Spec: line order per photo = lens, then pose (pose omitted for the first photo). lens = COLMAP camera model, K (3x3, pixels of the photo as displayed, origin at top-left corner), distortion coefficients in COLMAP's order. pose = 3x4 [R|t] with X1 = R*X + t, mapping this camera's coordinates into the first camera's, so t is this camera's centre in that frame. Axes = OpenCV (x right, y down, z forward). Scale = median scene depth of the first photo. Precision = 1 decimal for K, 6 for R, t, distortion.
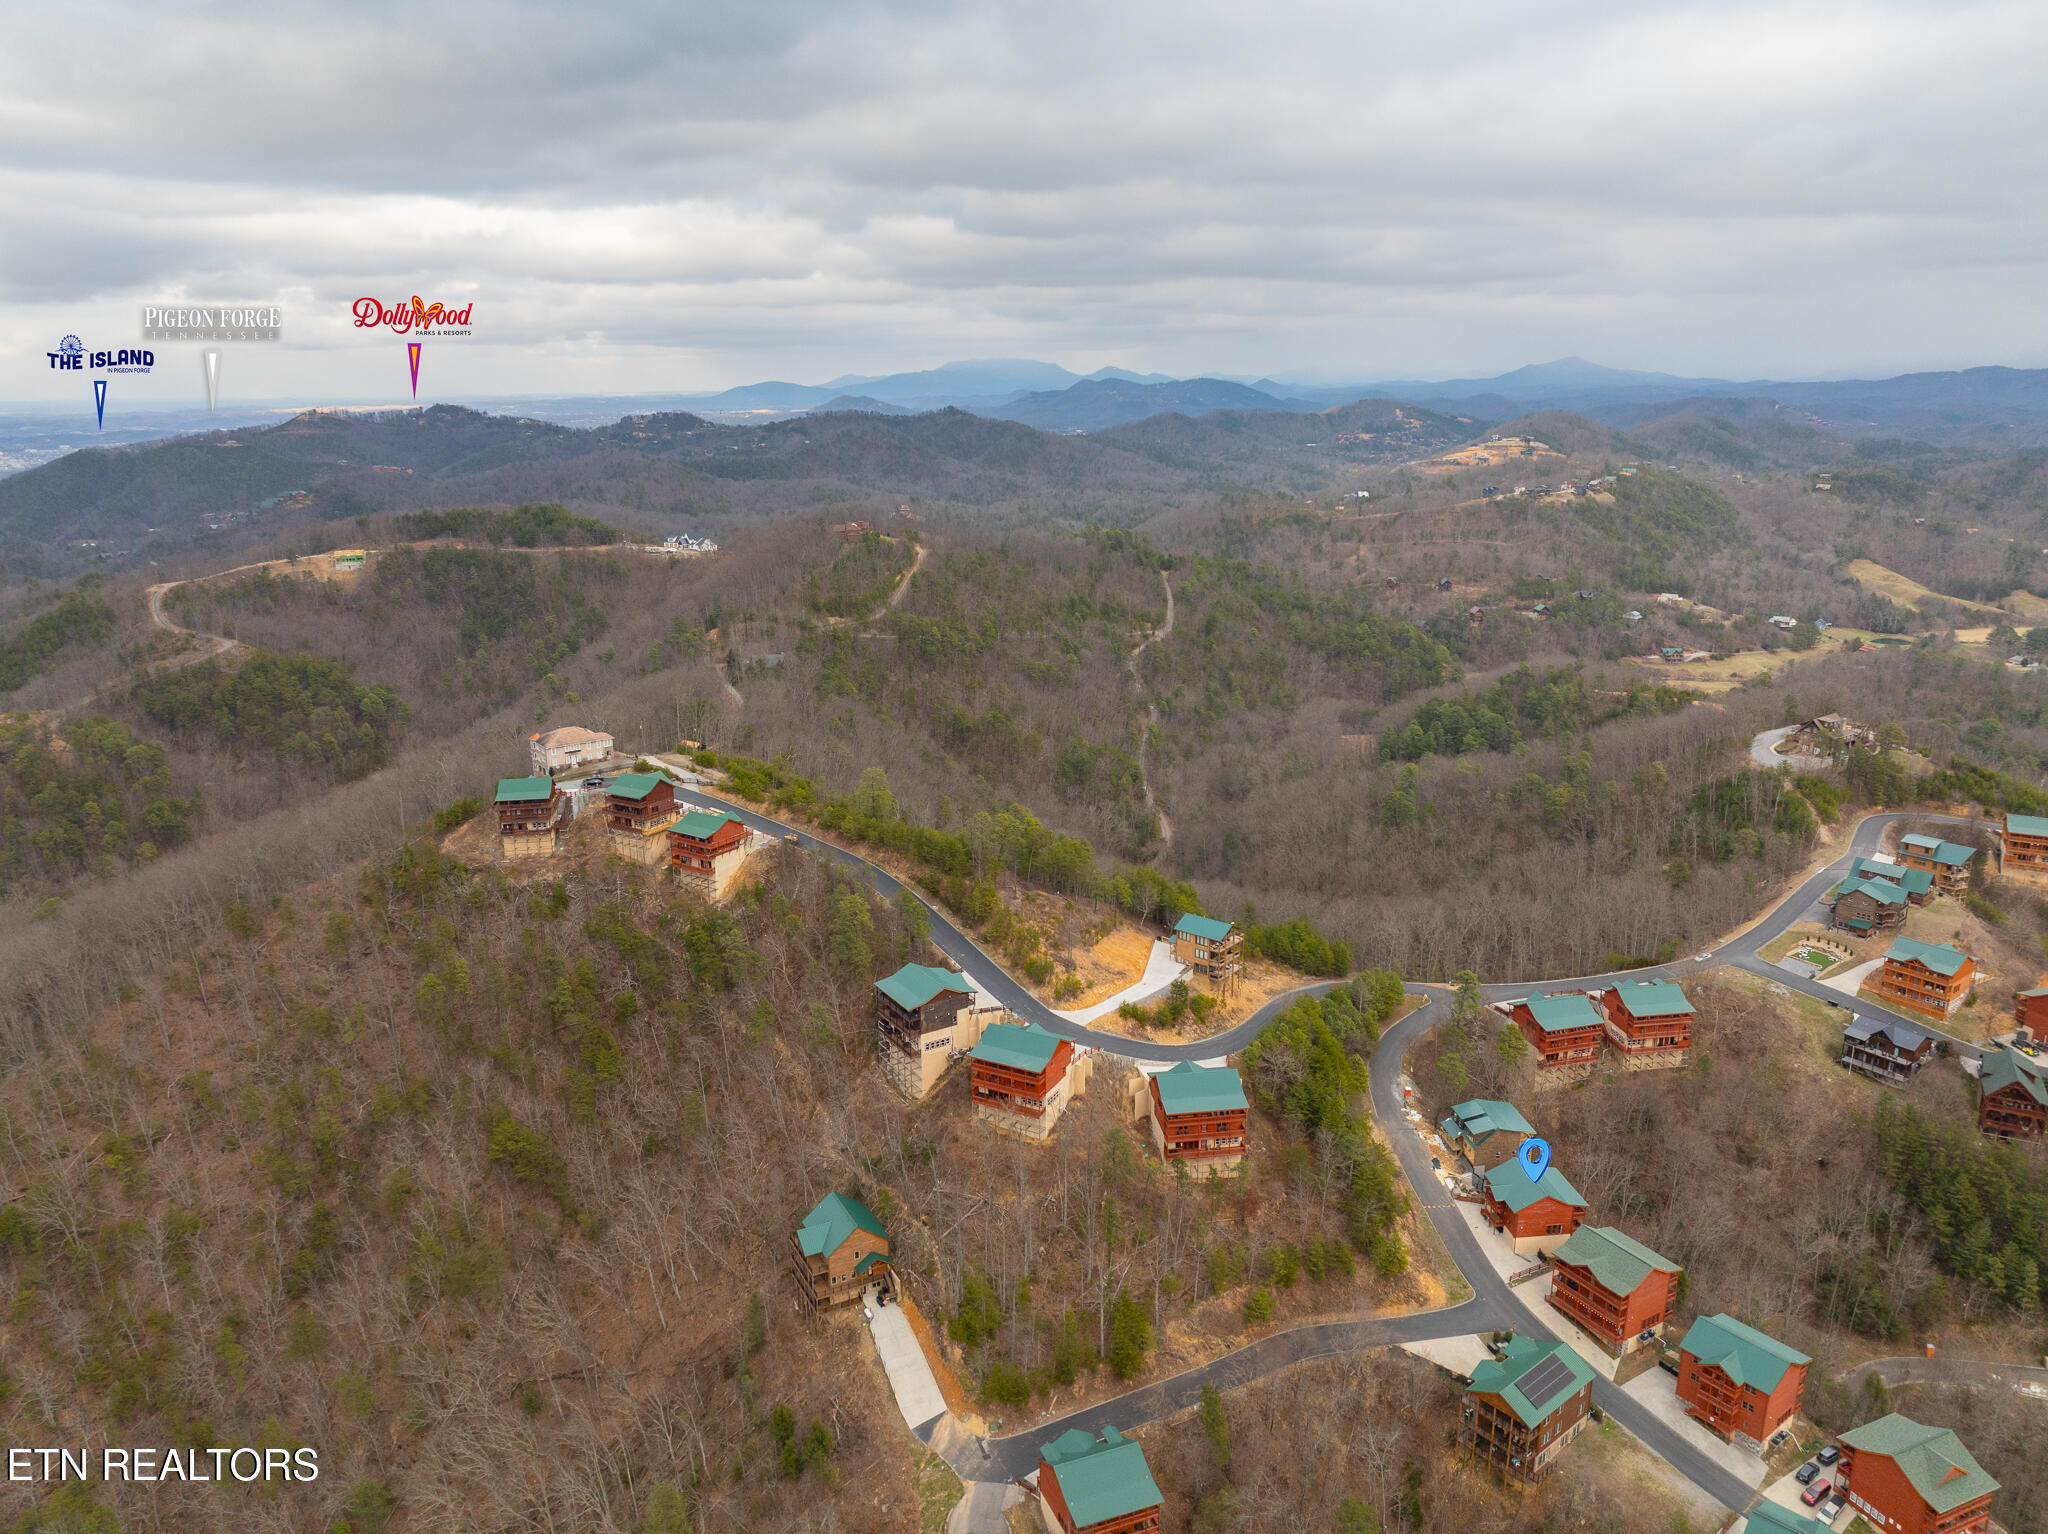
lens RADIAL K [[1449.7, 0, 1041.4], [0, 1449.7, 757.0], [0, 0, 1]] dist [-0.044126, 0.020959]
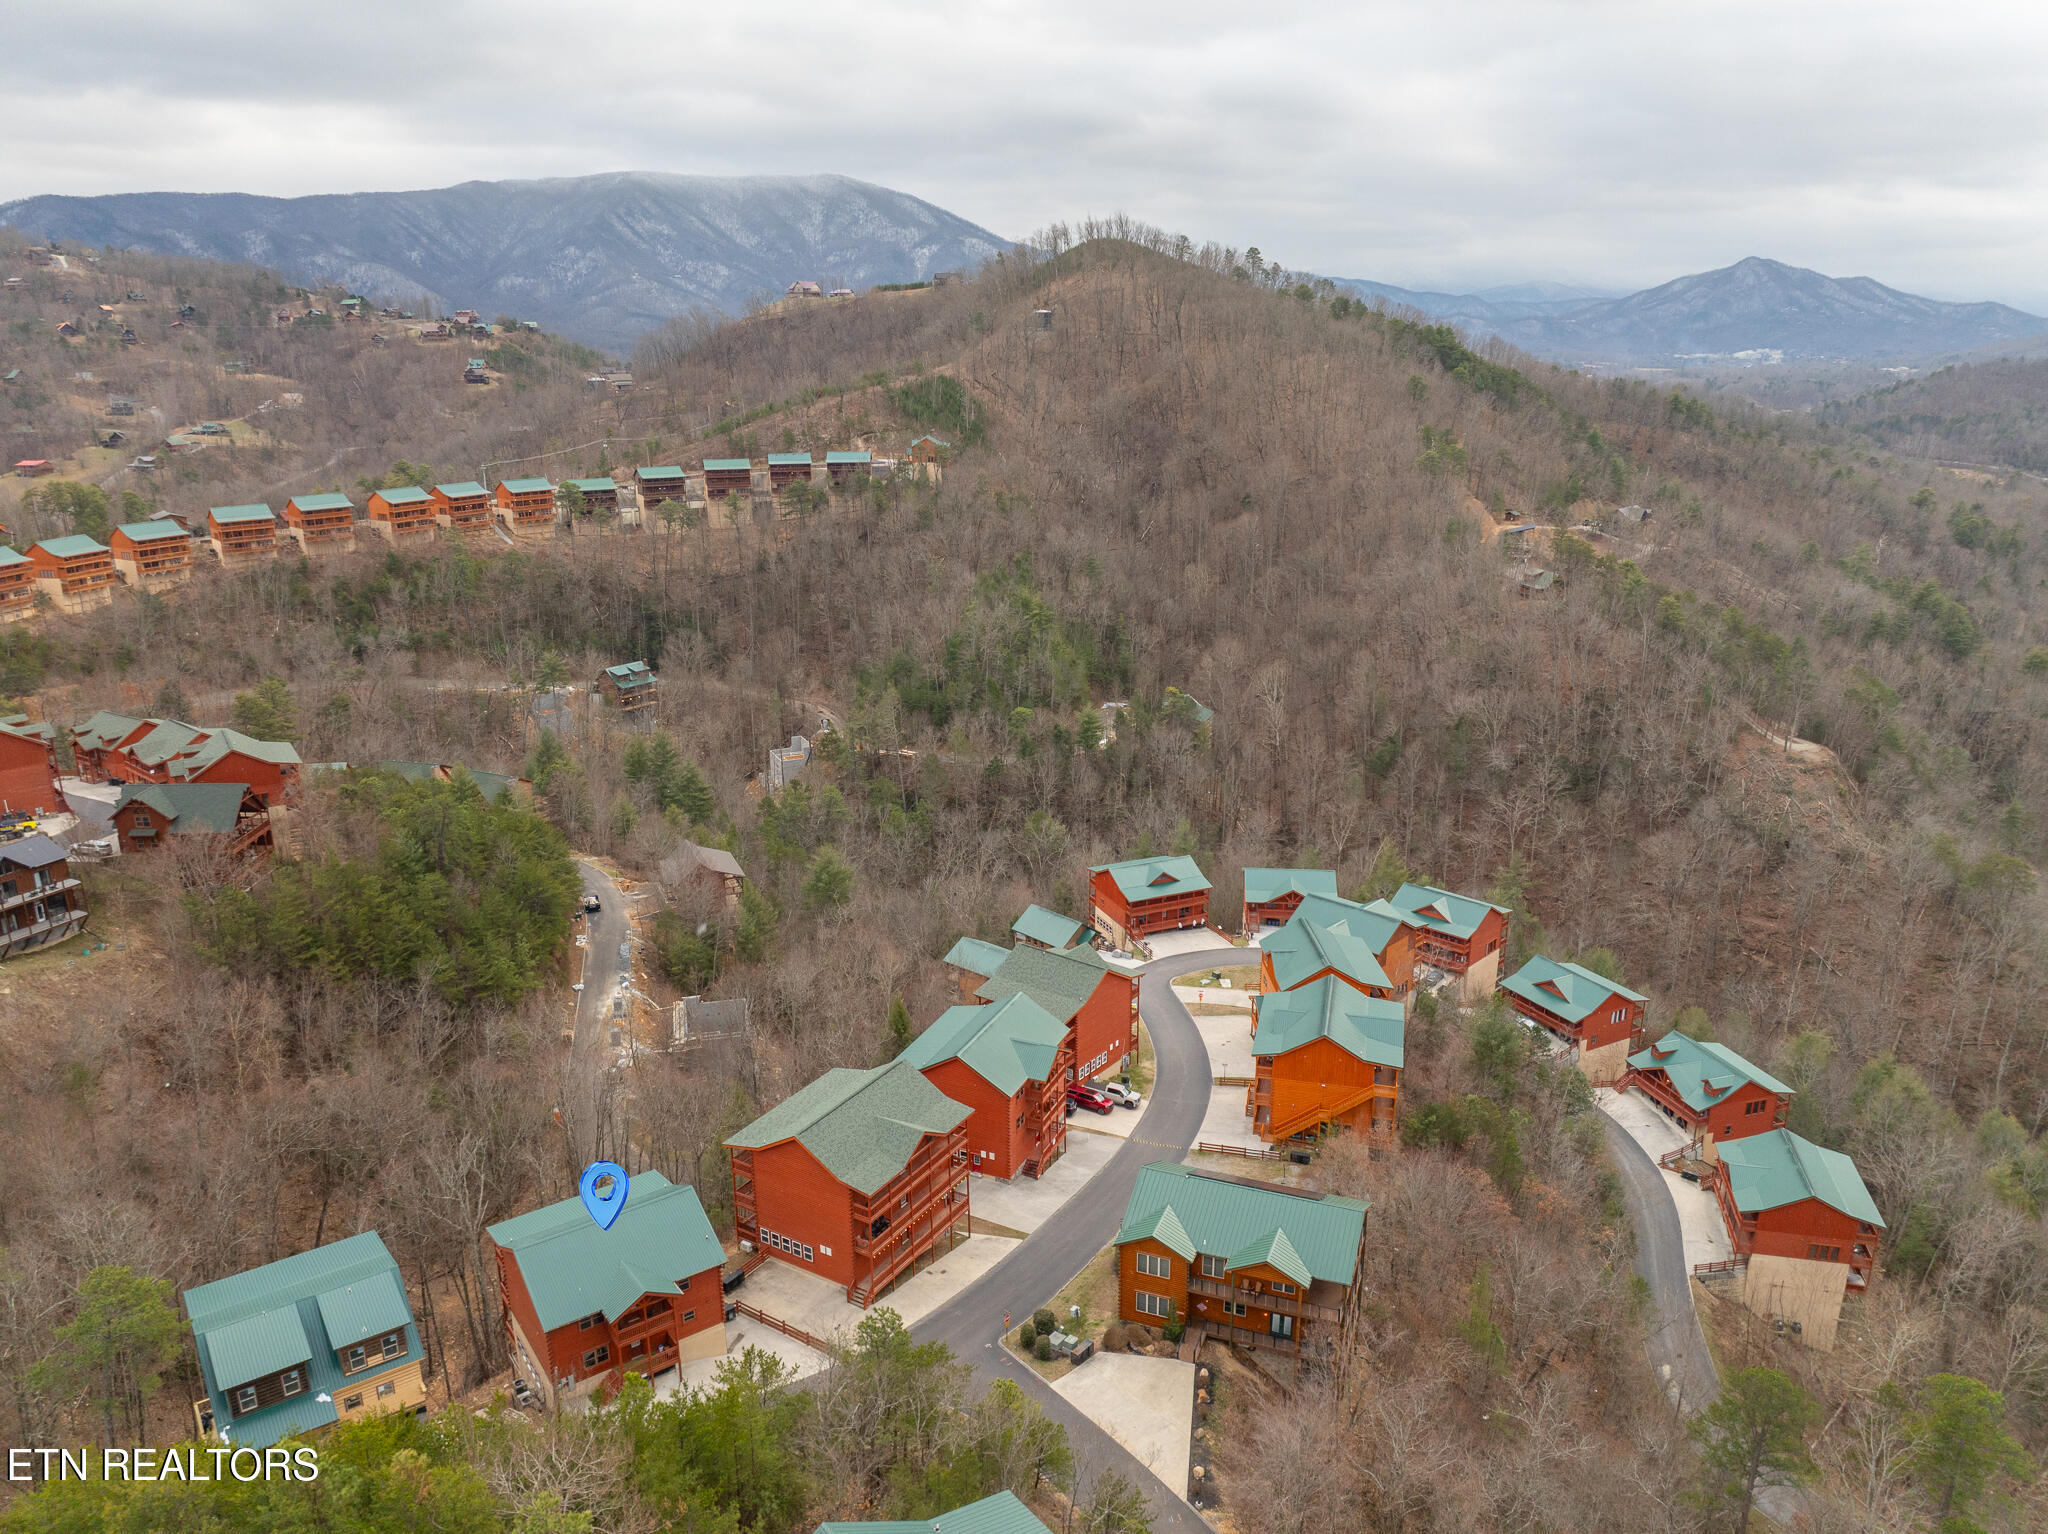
lens RADIAL K [[1449.7, 0, 1041.4], [0, 1449.7, 757.0], [0, 0, 1]] dist [-0.044126, 0.020959]
pose [[-0.485882, -0.240381, 0.840319, -0.015386], [0.233585, 0.890752, 0.389870, 0.046264], [-0.842233, 0.385717, -0.376651, 0.853859]]
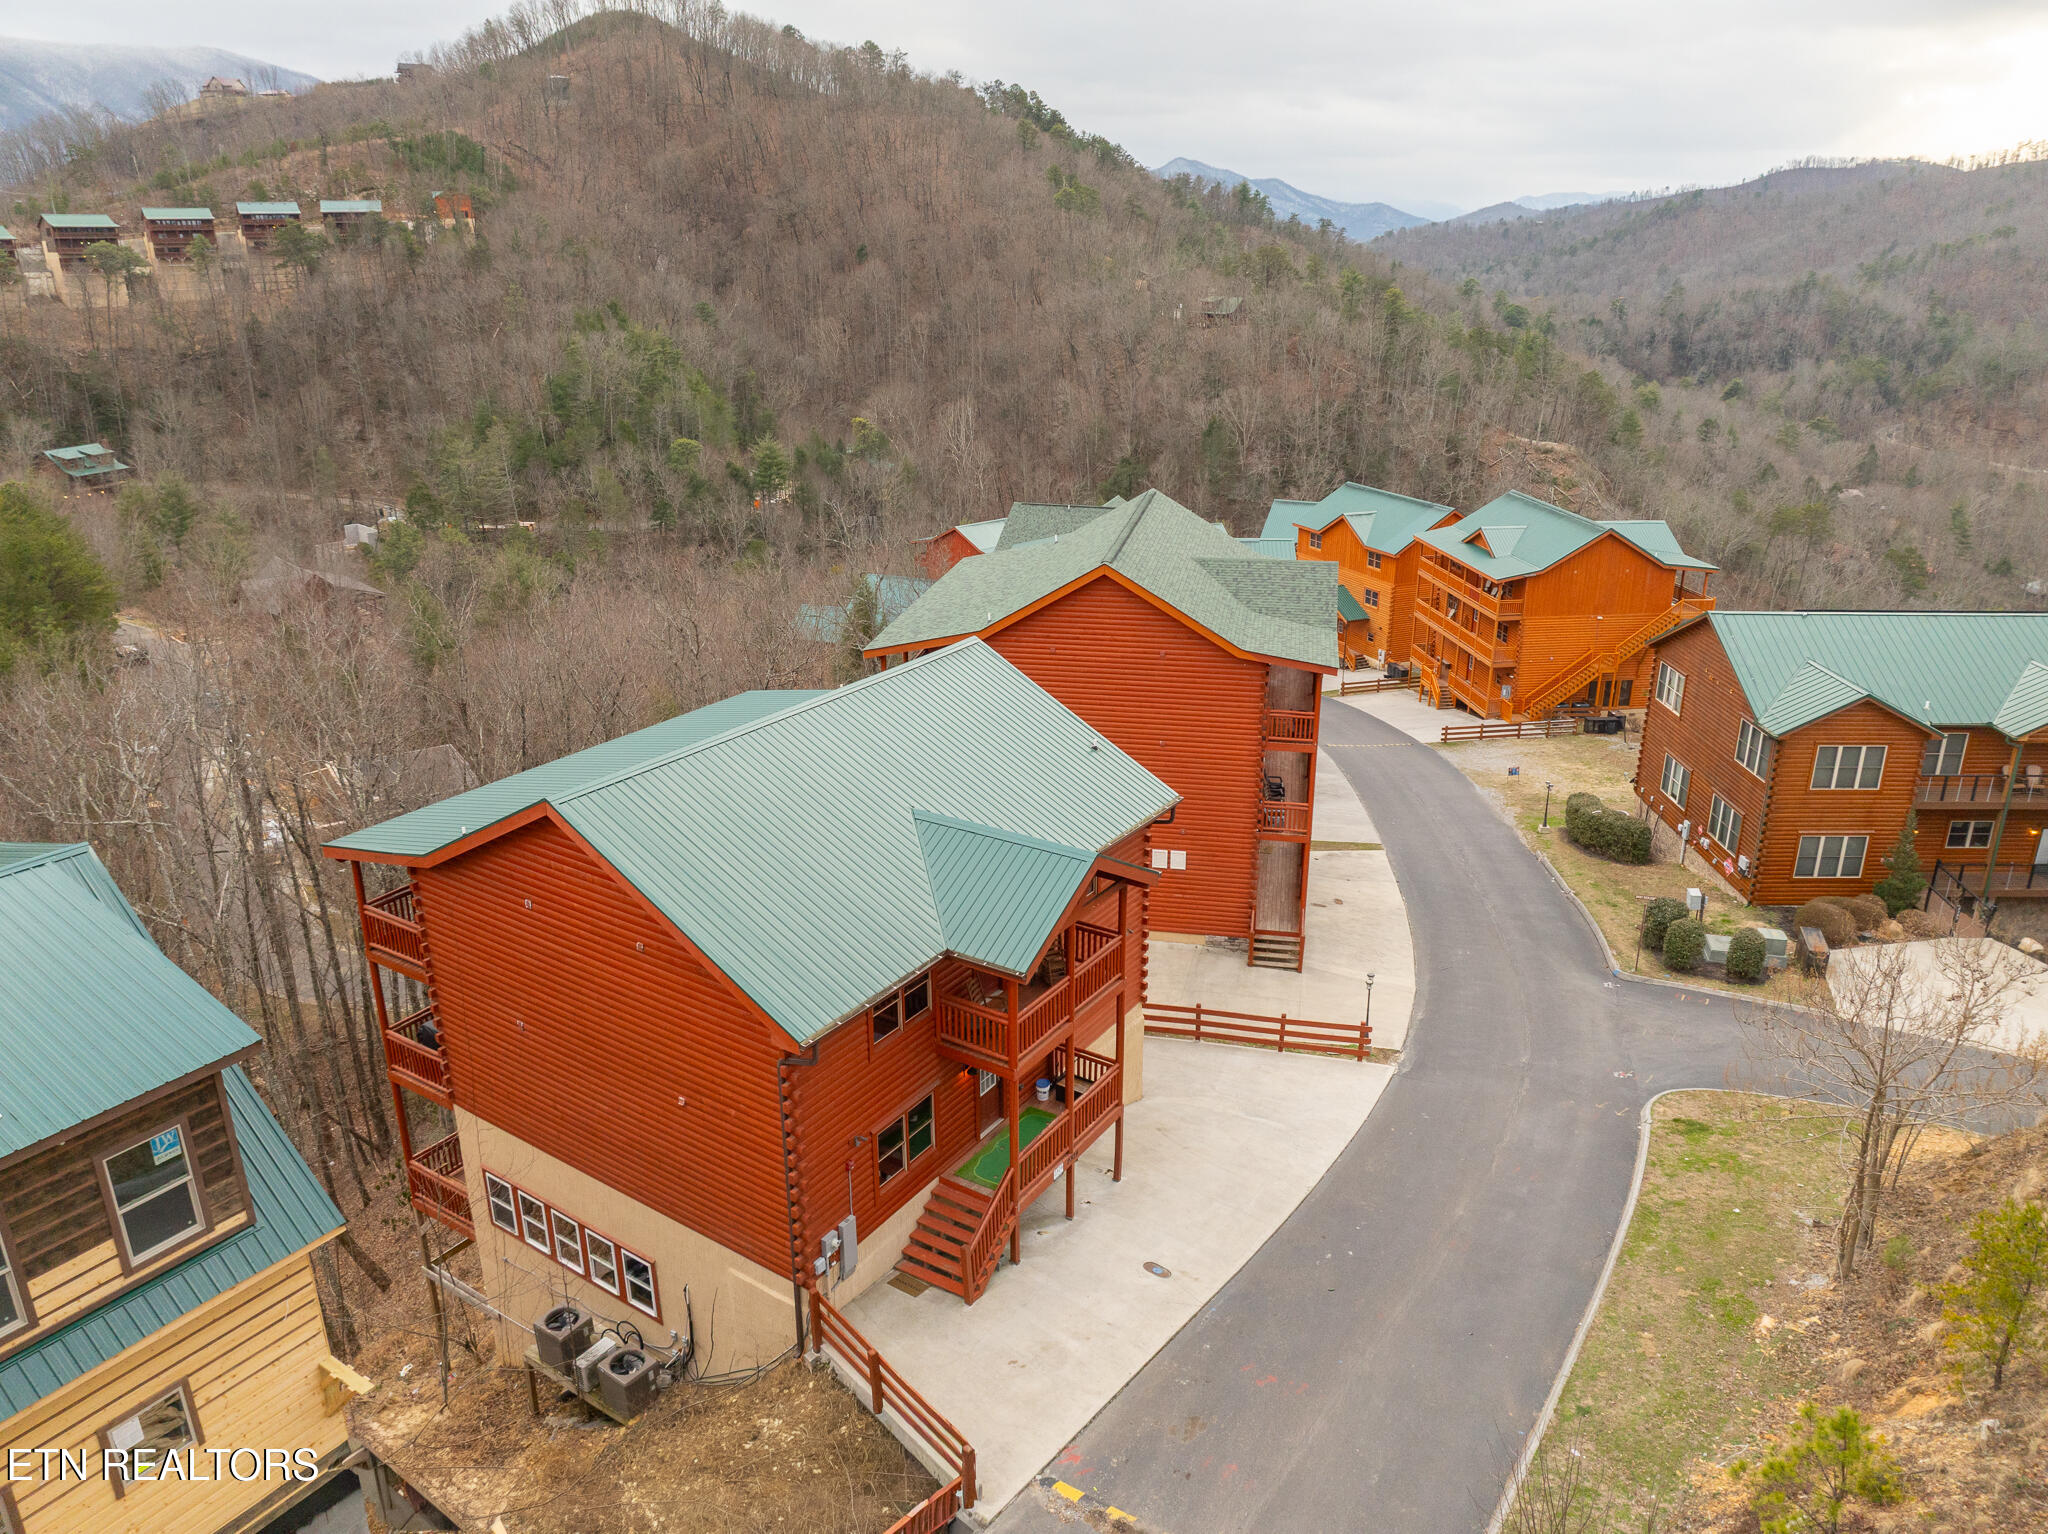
lens RADIAL K [[1449.7, 0, 1041.4], [0, 1449.7, 757.0], [0, 0, 1]] dist [-0.044126, 0.020959]
pose [[-0.758581, -0.217511, 0.614202, 0.213783], [0.173952, 0.840819, 0.512606, 0.202636], [-0.627930, 0.495695, -0.599992, 0.905754]]
